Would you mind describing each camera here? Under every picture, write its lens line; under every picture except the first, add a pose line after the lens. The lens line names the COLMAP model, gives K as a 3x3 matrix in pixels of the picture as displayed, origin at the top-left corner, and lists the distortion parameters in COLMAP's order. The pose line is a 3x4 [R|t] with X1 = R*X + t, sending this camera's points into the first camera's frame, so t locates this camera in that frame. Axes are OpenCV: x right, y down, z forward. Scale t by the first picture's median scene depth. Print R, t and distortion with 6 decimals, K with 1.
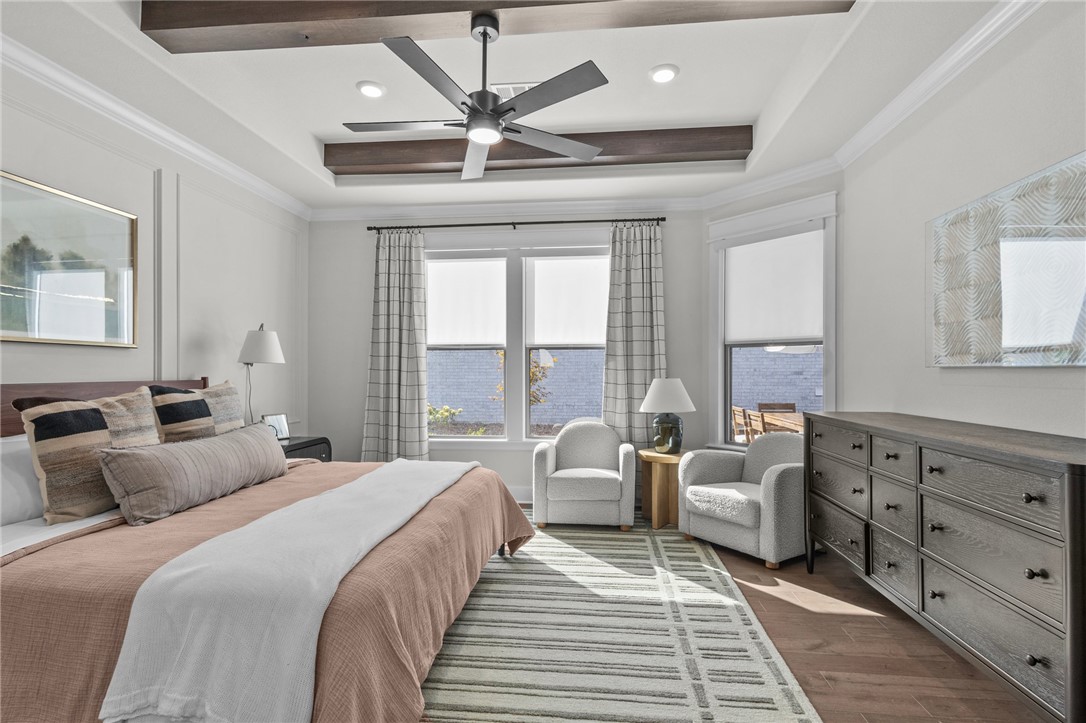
lens RADIAL K [[519.3, 0, 542.6], [0, 519.3, 370.9], [0, 0, 1]] dist [0.006333, -0.000003]
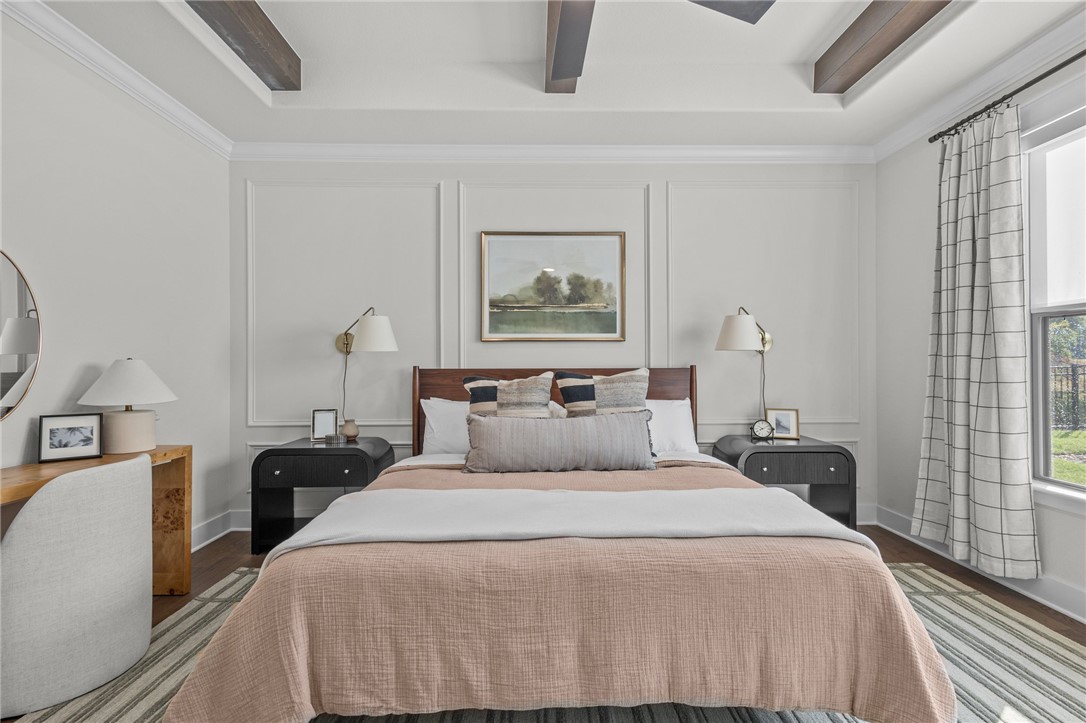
lens RADIAL K [[497.2, 0, 543.0], [0, 497.2, 361.5], [0, 0, 1]] dist [0.008802, -0.000307]
pose [[0.123859, -0.002792, -0.992296, 0.317764], [0.003751, 0.999990, -0.002346, 0.005706], [0.992293, -0.003431, 0.123868, 0.610366]]
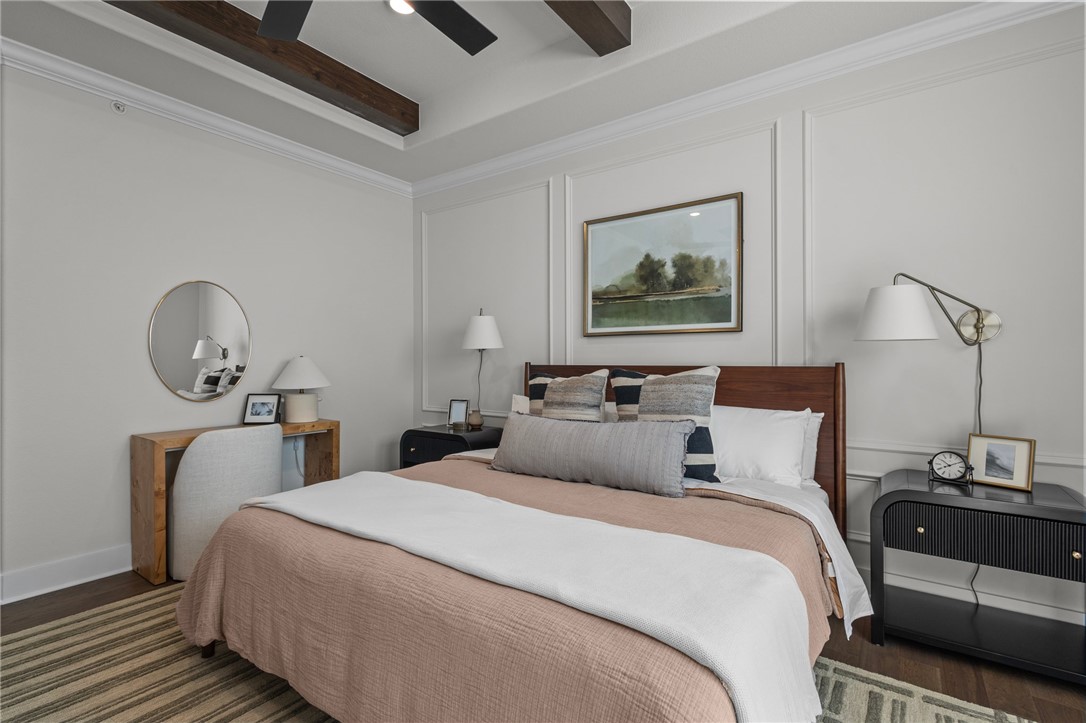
lens RADIAL K [[493.8, 0, 543.2], [0, 493.8, 358.2], [0, 0, 1]] dist [0.009473, 0.000186]
pose [[-0.488156, 0.000295, -0.872757, 0.170498], [0.003895, 0.999991, -0.001841, 0.005368], [0.872748, -0.004298, -0.488152, 1.028567]]
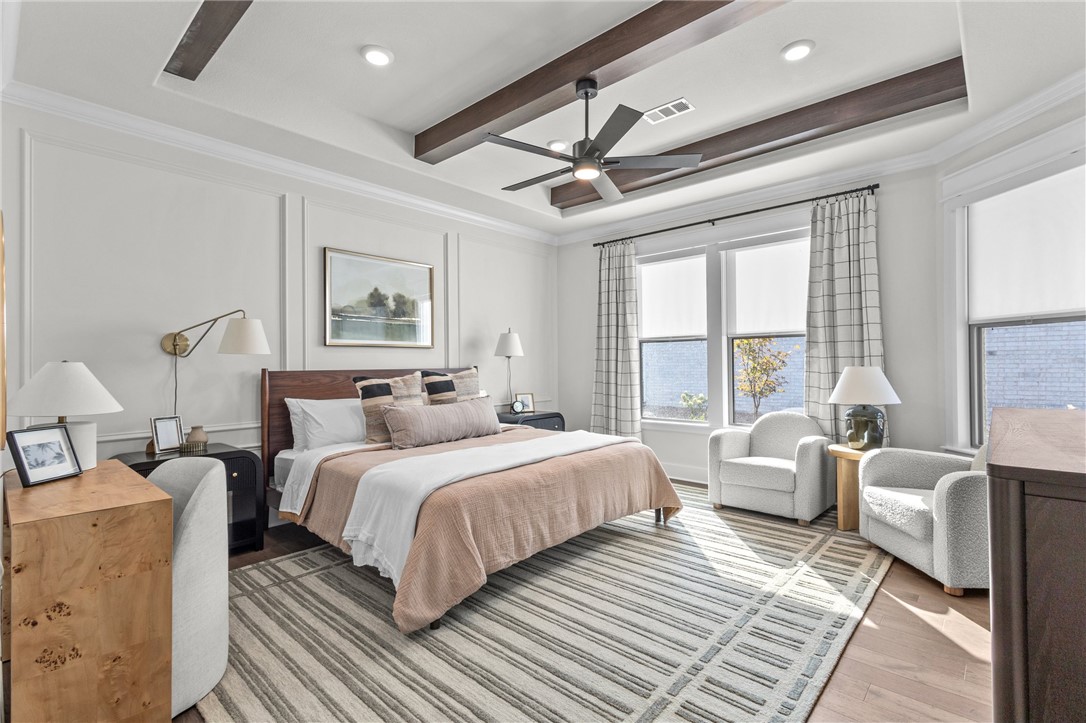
lens RADIAL K [[494.6, 0, 534.7], [0, 494.6, 361.7], [0, 0, 1]] dist [0.006264, 0.000313]
pose [[0.800928, -0.008240, -0.598705, 0.348740], [0.007966, 0.999963, -0.003106, 0.004955], [0.598708, -0.002282, 0.800964, -0.029168]]
